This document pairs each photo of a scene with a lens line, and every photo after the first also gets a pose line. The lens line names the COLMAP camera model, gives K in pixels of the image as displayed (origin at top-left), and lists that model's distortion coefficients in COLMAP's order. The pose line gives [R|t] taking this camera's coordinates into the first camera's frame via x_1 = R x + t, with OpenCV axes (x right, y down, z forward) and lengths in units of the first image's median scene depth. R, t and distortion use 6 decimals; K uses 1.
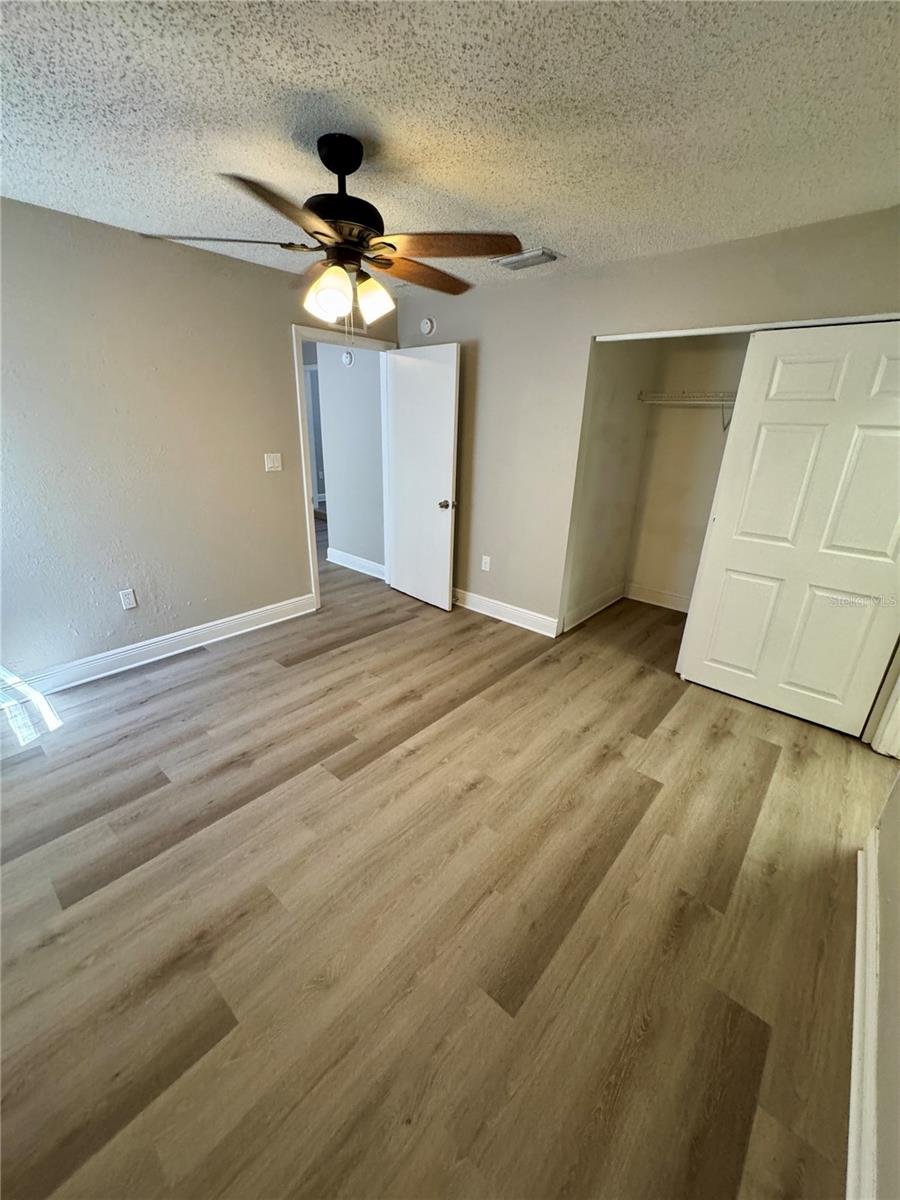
lens RADIAL K [[482.6, 0, 451.1], [0, 482.6, 599.9], [0, 0, 1]] dist [-0.002504, 0.000223]
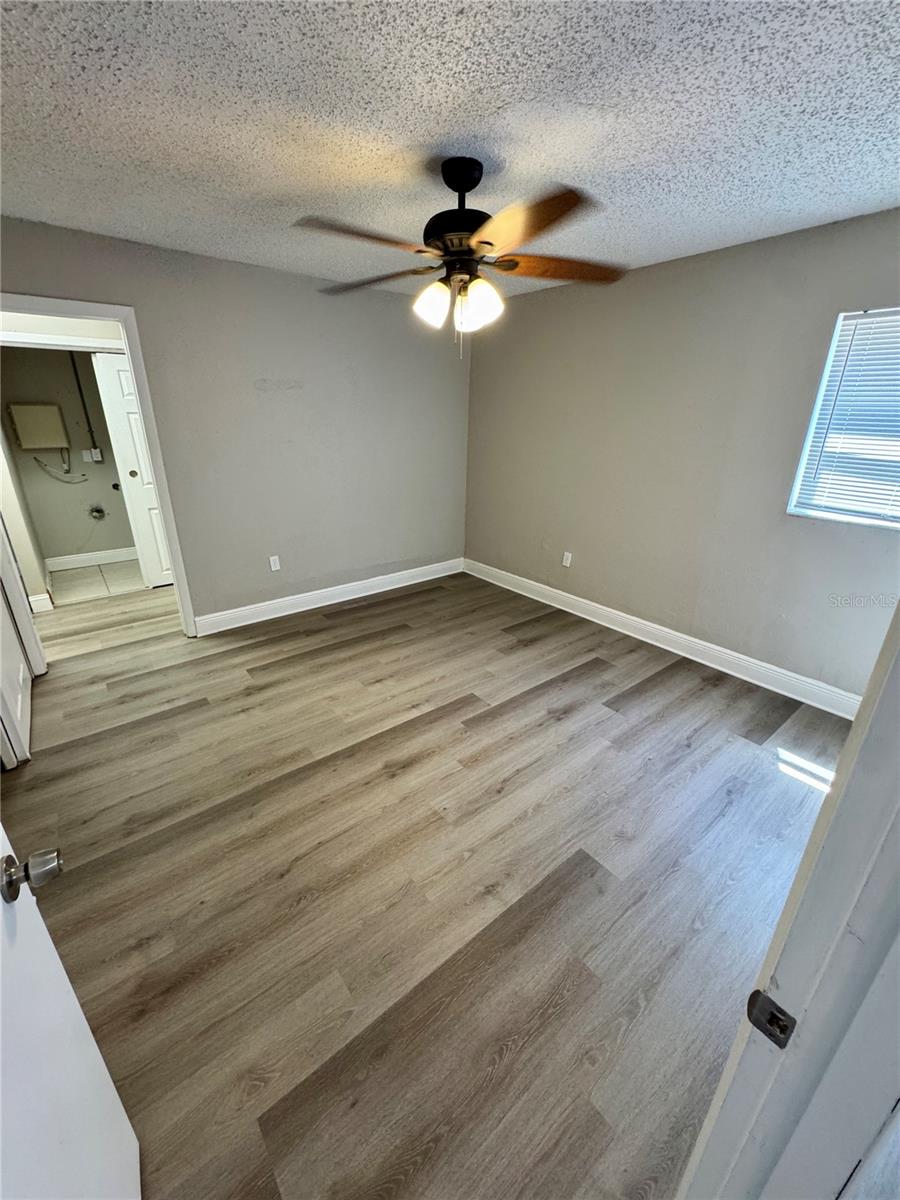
lens RADIAL K [[482.6, 0, 451.1], [0, 482.6, 599.9], [0, 0, 1]] dist [-0.002504, 0.000223]
pose [[-0.982513, -0.102448, 0.155474, -0.312240], [0.028967, 0.740747, 0.671160, -0.629059], [-0.183926, 0.663927, -0.724826, 1.607992]]
